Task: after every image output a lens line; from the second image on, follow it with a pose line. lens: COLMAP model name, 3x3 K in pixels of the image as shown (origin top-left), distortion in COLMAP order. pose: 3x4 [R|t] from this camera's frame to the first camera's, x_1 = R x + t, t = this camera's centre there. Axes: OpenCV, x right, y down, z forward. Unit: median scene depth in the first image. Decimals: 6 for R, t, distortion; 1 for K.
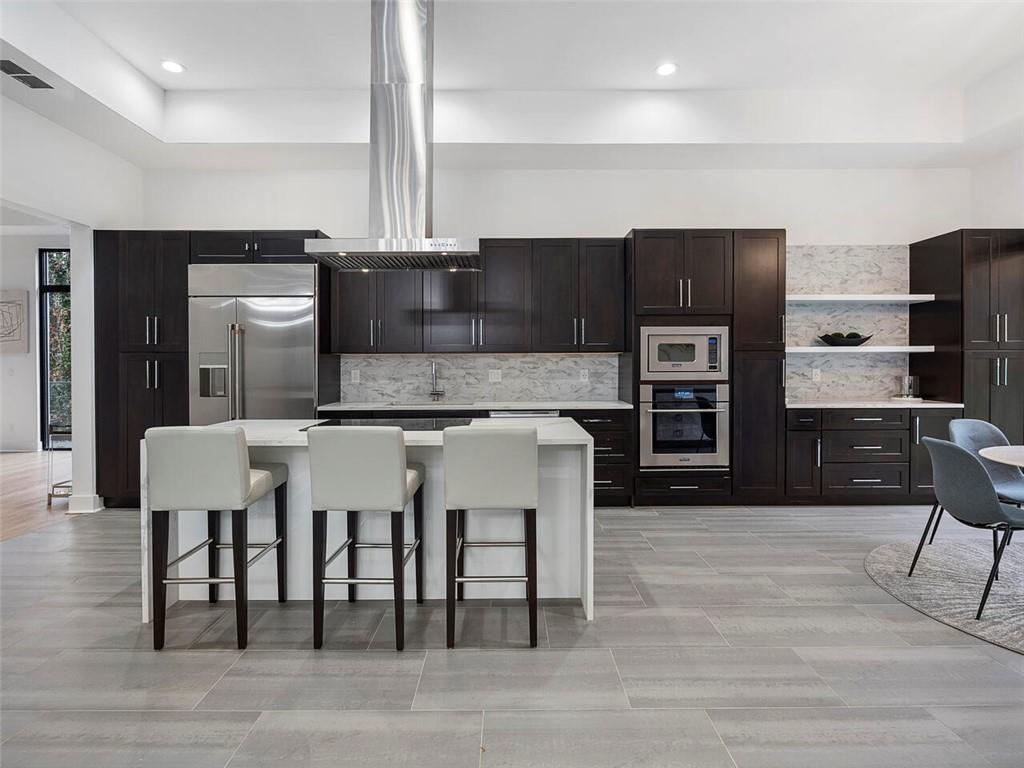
lens RADIAL K [[549.6, 0, 503.7], [0, 549.6, 376.0], [0, 0, 1]] dist [-0.004390, 0.001766]
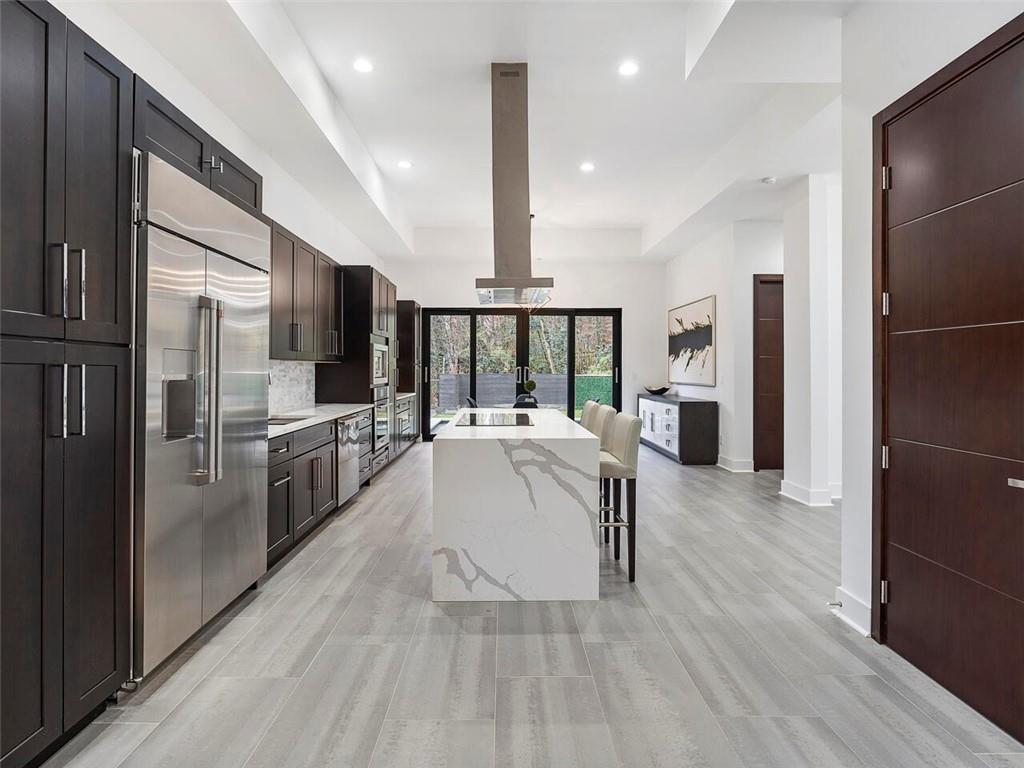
lens RADIAL K [[532.8, 0, 537.8], [0, 532.8, 371.4], [0, 0, 1]] dist [-0.003042, 0.000219]
pose [[-0.068631, -0.000191, 0.997642, -0.993322], [0.022728, 0.999740, 0.001755, -0.015383], [-0.997383, 0.022795, -0.068609, 0.684884]]
